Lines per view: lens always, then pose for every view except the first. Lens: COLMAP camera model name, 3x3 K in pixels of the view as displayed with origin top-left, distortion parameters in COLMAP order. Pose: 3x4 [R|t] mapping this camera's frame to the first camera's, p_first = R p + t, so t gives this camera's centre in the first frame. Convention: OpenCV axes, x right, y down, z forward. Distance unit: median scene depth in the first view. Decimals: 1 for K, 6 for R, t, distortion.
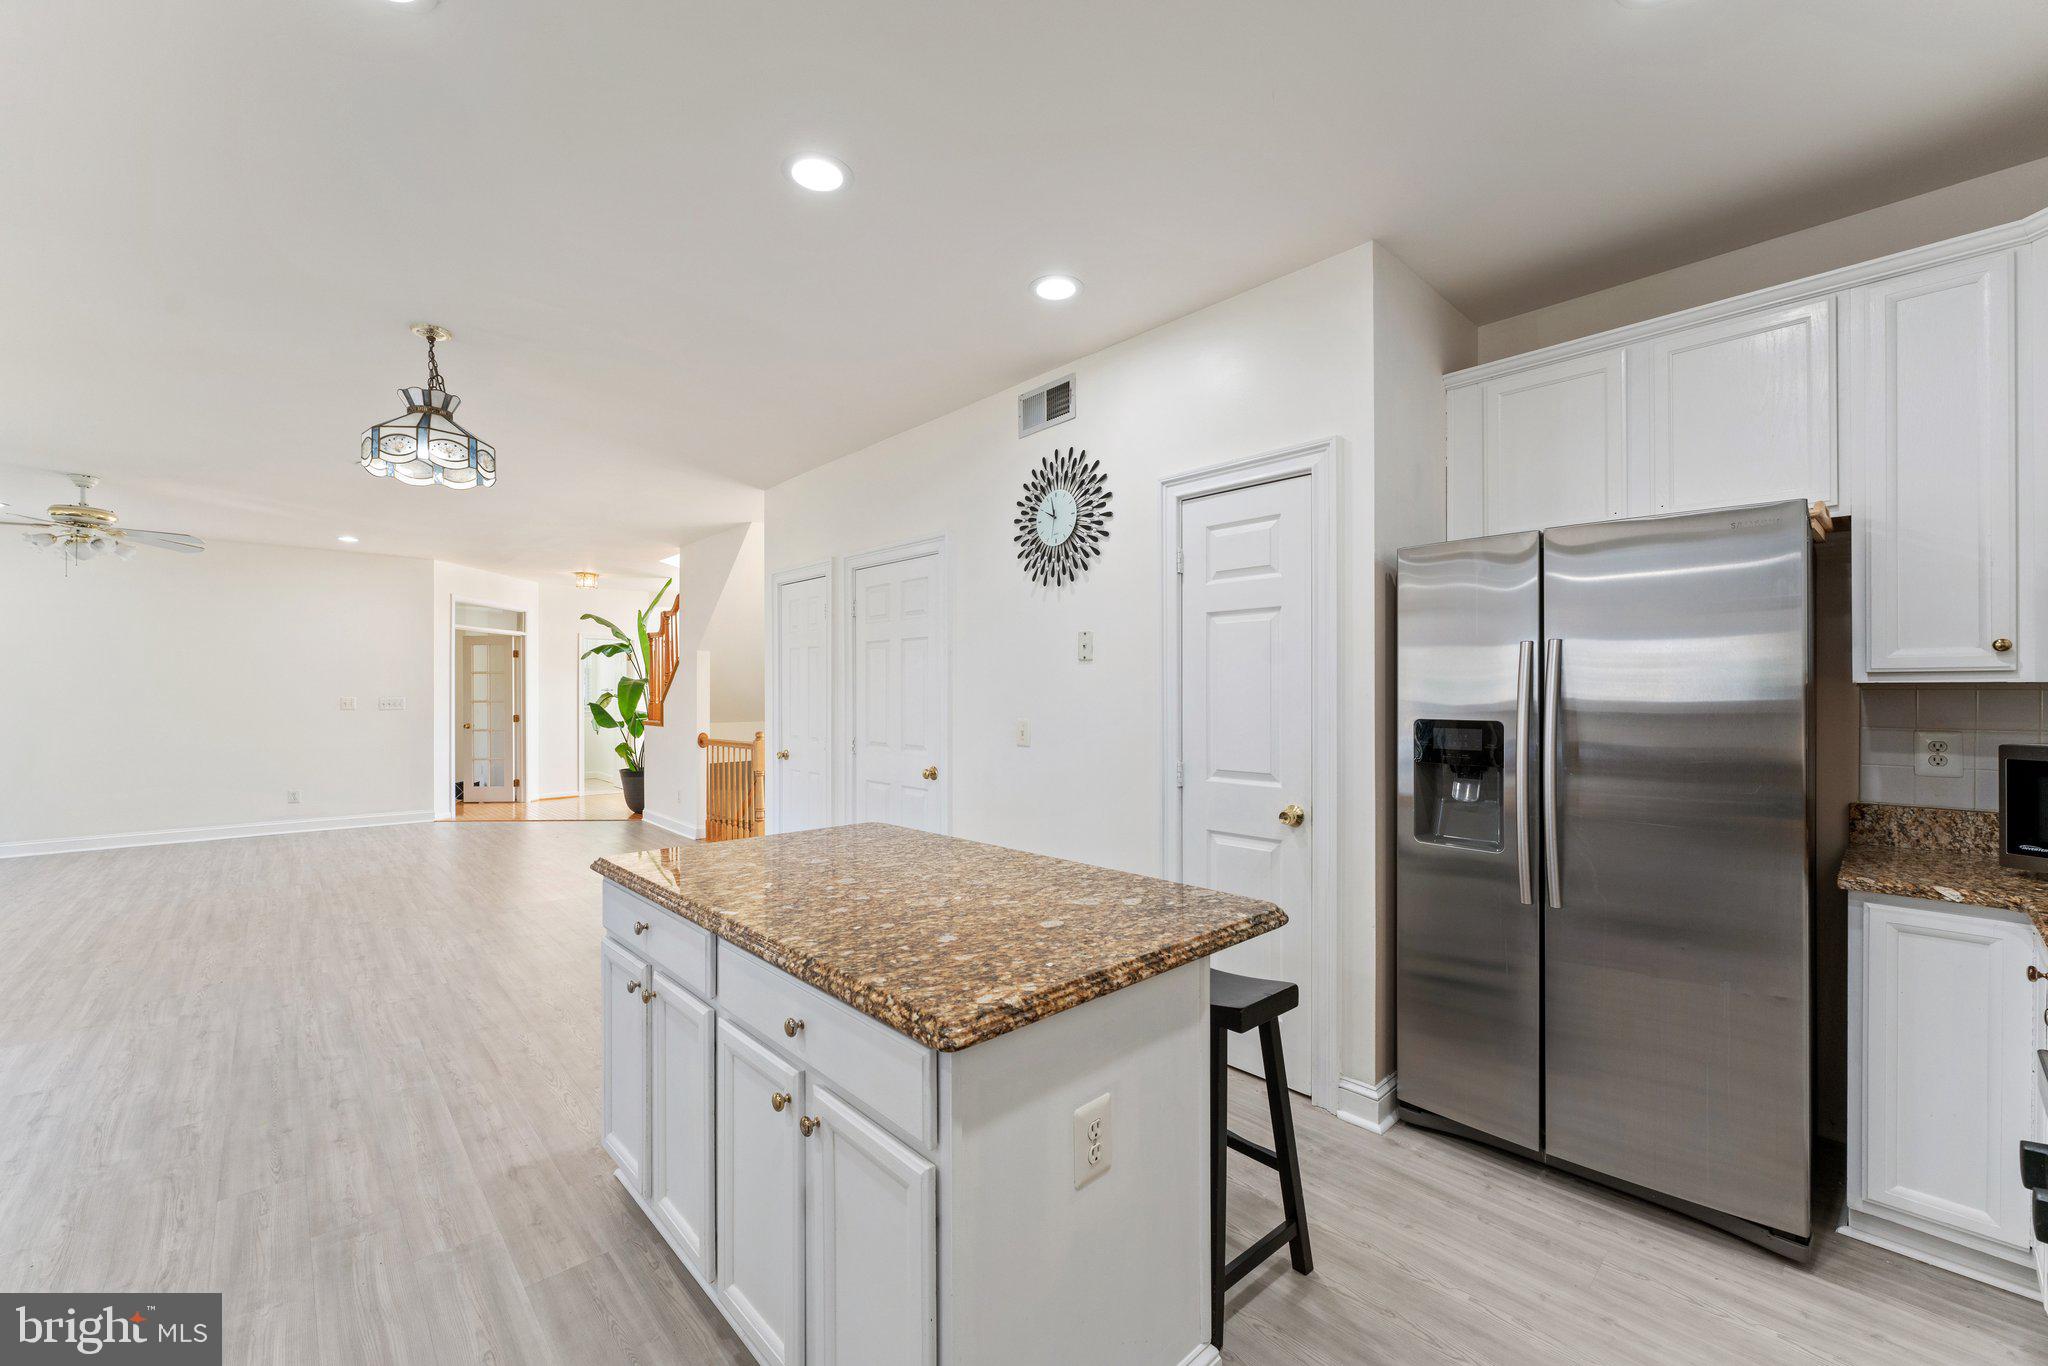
lens RADIAL K [[828.4, 0, 1026.1], [0, 828.4, 688.9], [0, 0, 1]] dist [-0.003062, -0.000111]
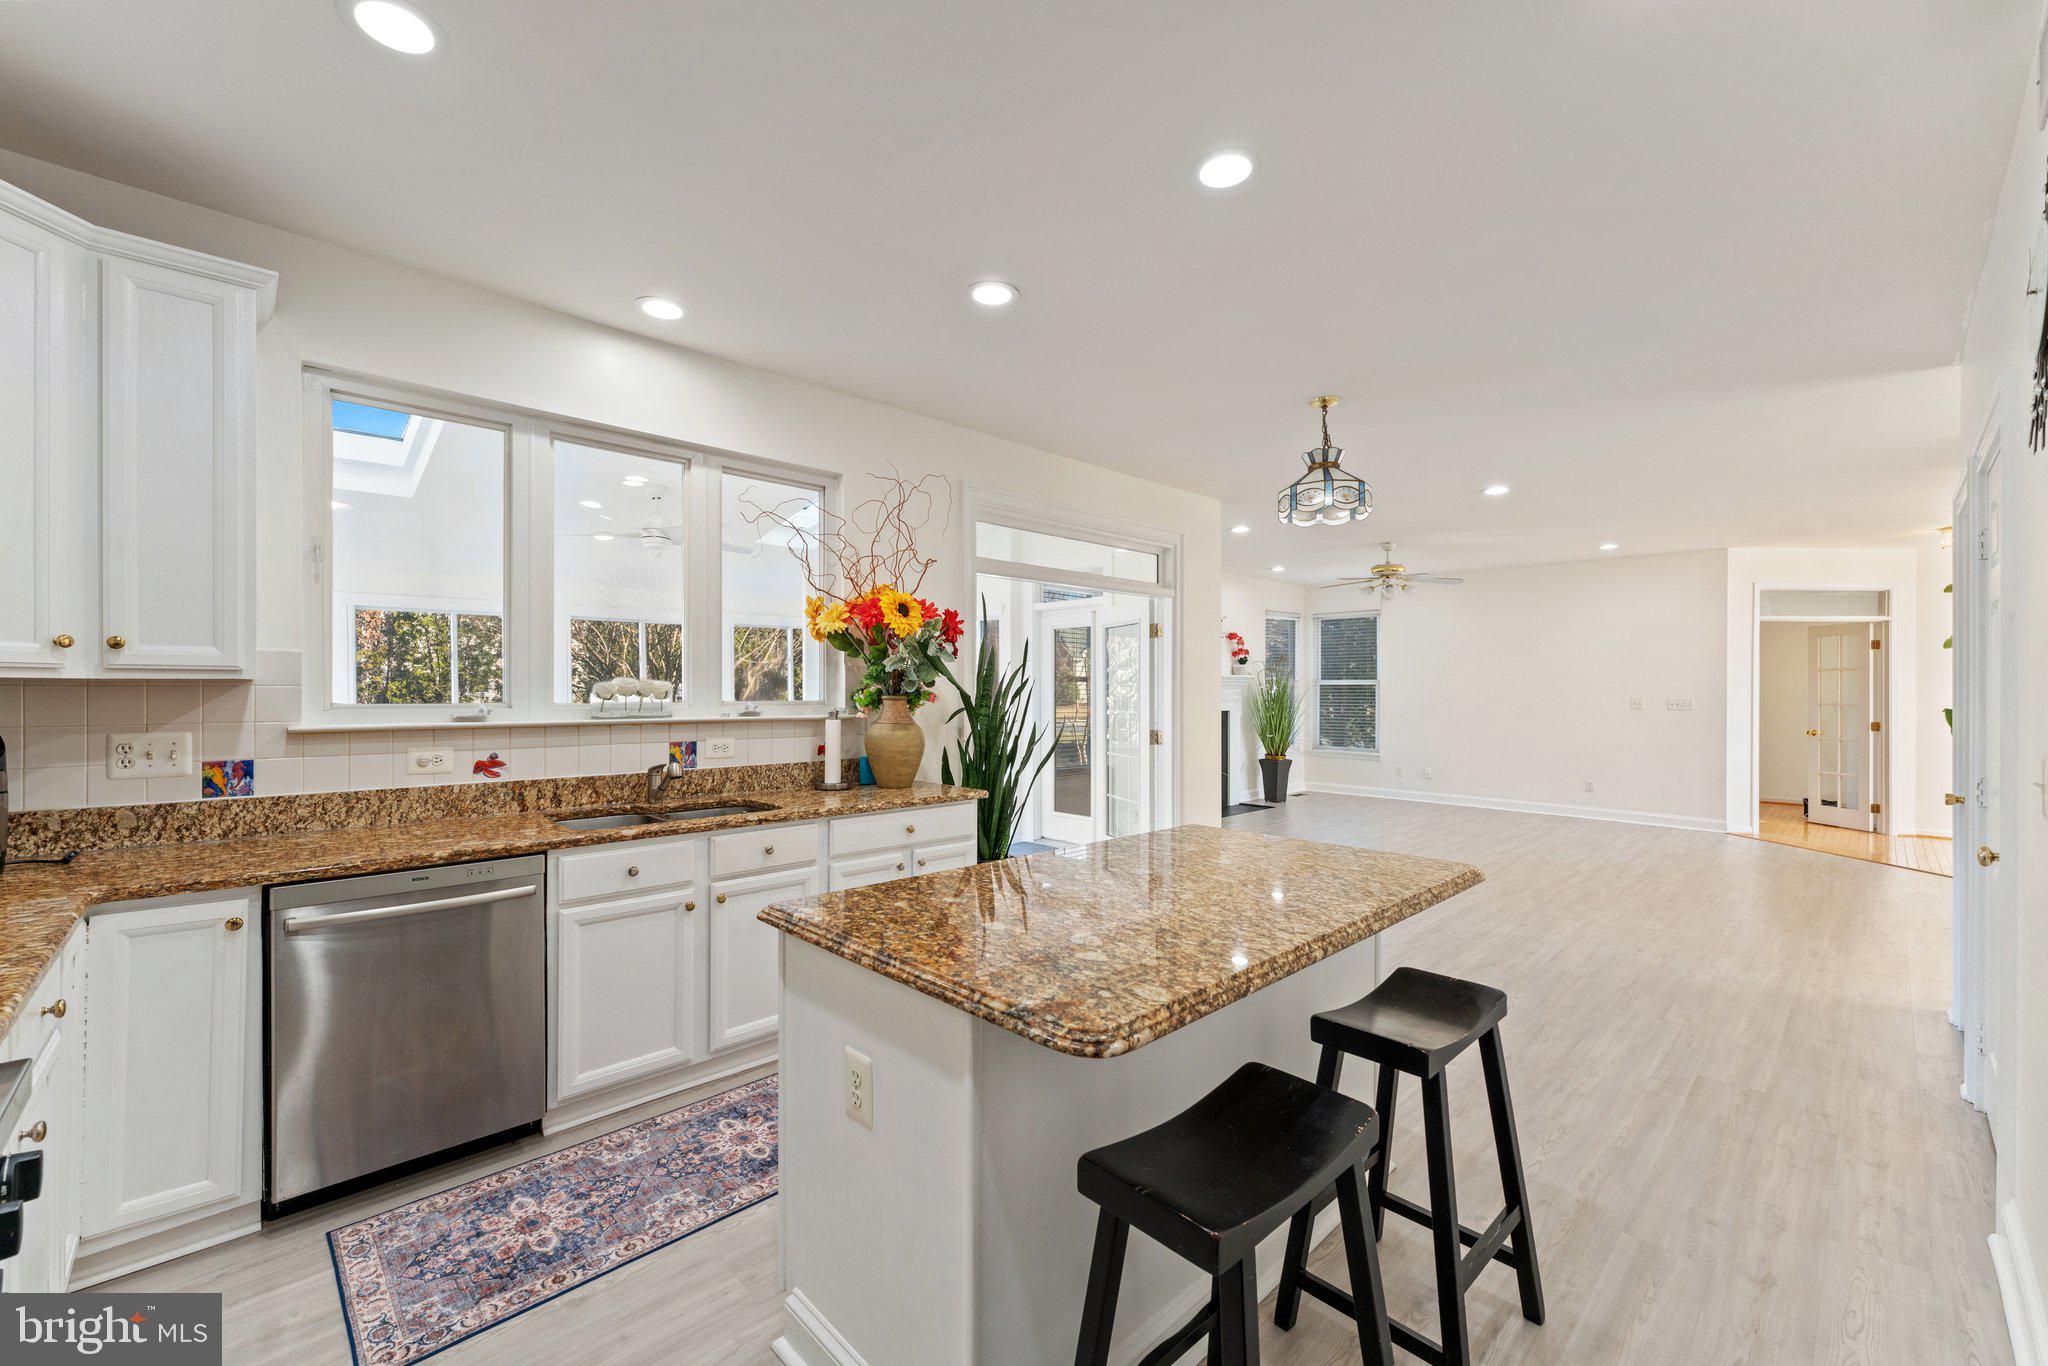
lens RADIAL K [[828.4, 0, 1007.2], [0, 828.4, 683.2], [0, 0, 1]] dist [-0.003062, -0.000111]
pose [[0.000151, -0.004825, -0.999988, 0.487271], [-0.001313, 0.999987, -0.004825, -0.001662], [0.999999, 0.001314, 0.000145, 0.480828]]
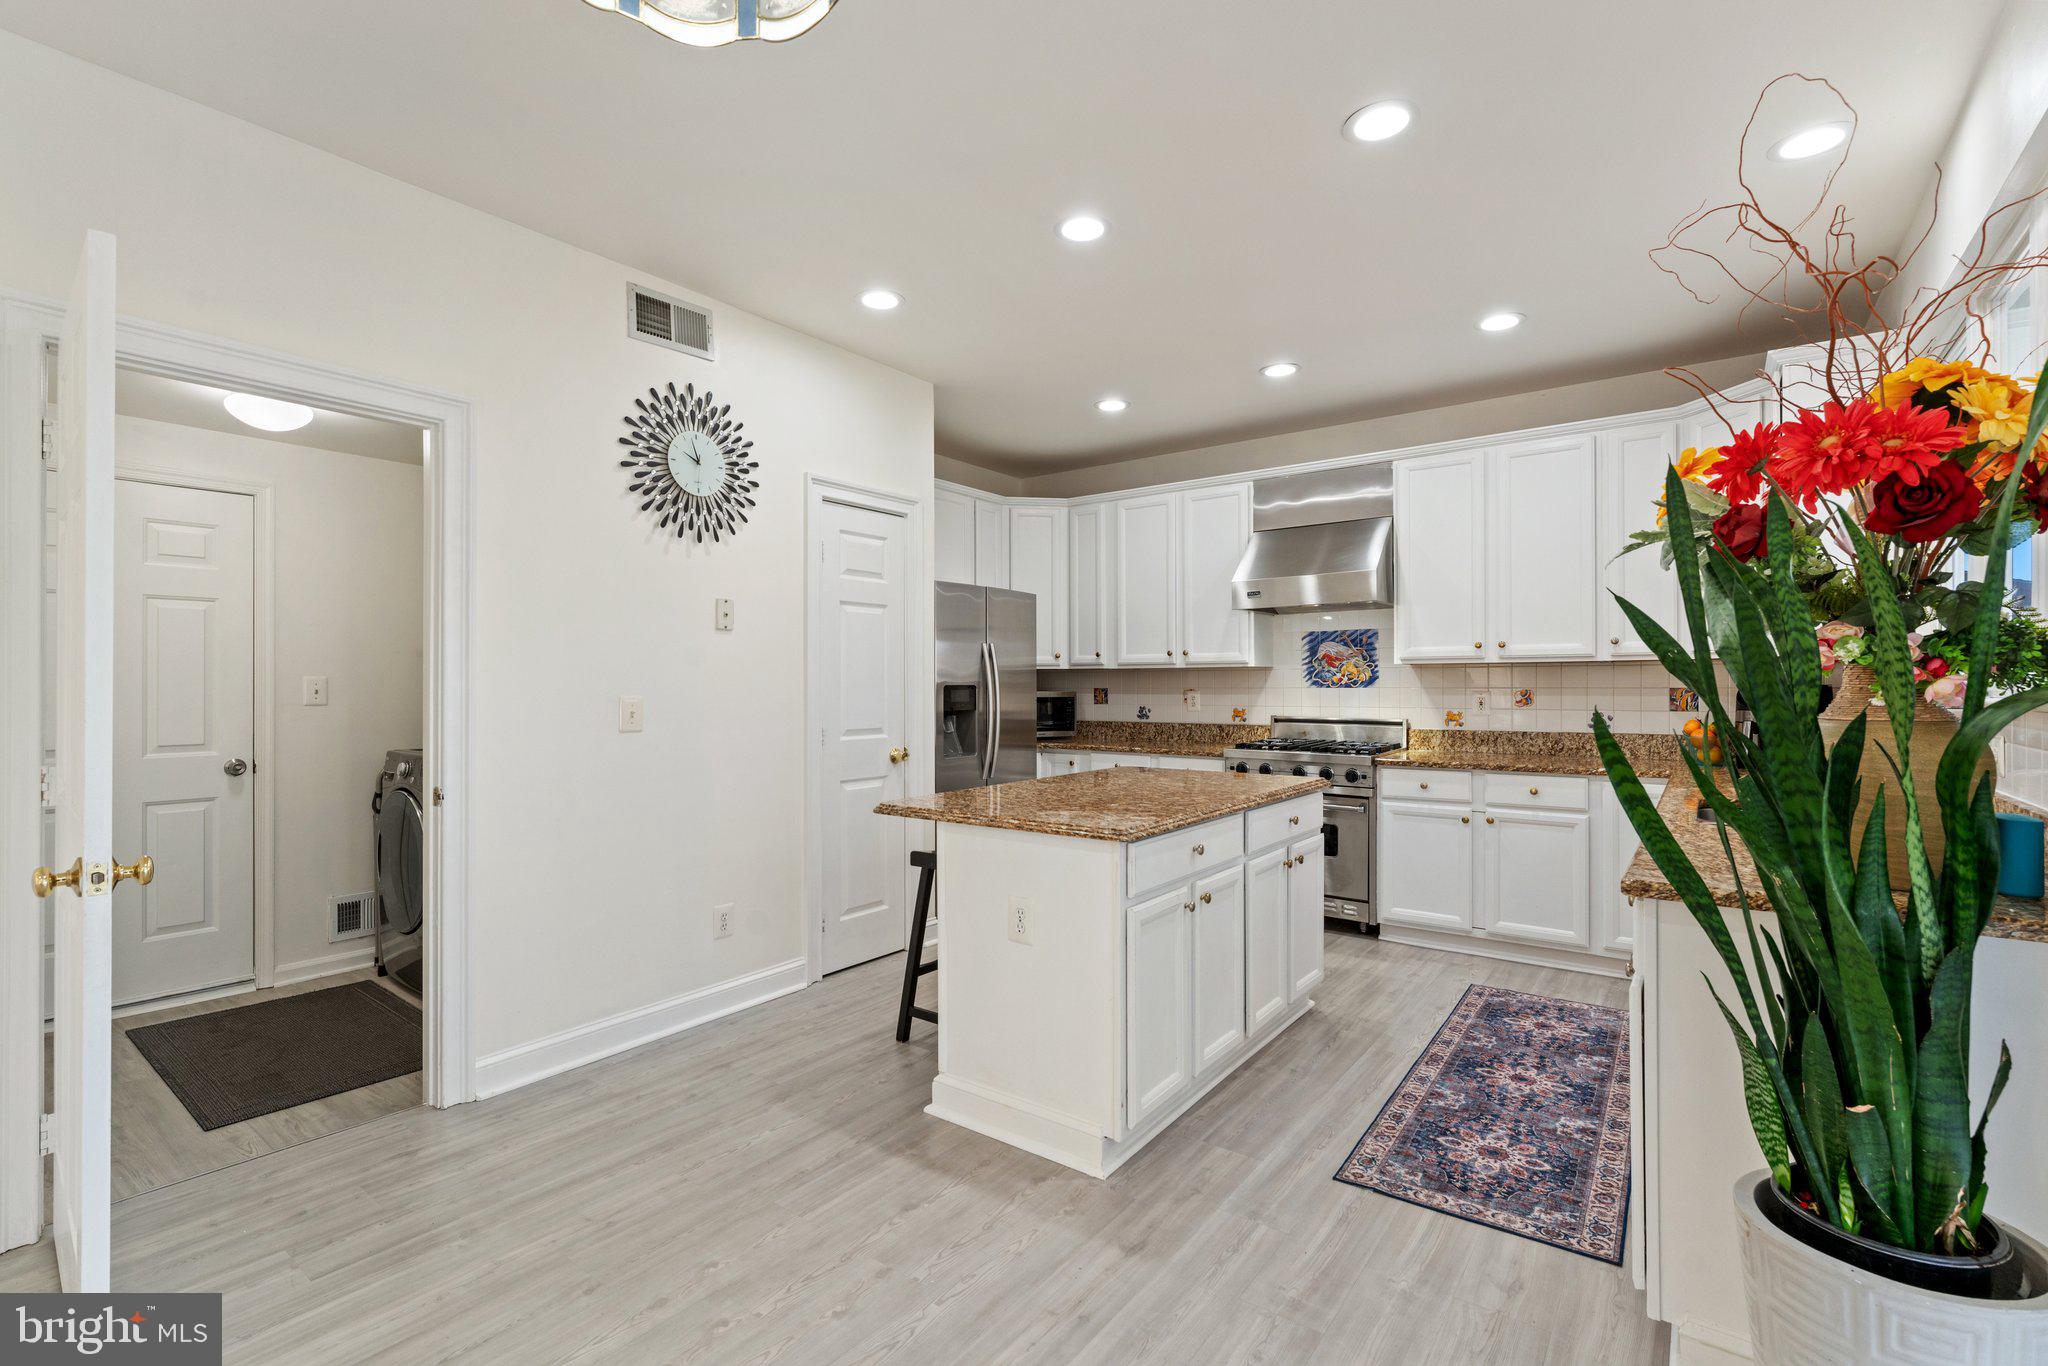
lens RADIAL K [[908.6, 0, 1033.8], [0, 908.6, 678.6], [0, 0, 1]] dist [0.000390, -0.000395]
pose [[-0.187556, 0.008359, 0.982218, -1.001493], [-0.000290, 0.999963, -0.008566, 0.028526], [-0.982254, -0.001891, -0.187547, 0.860091]]
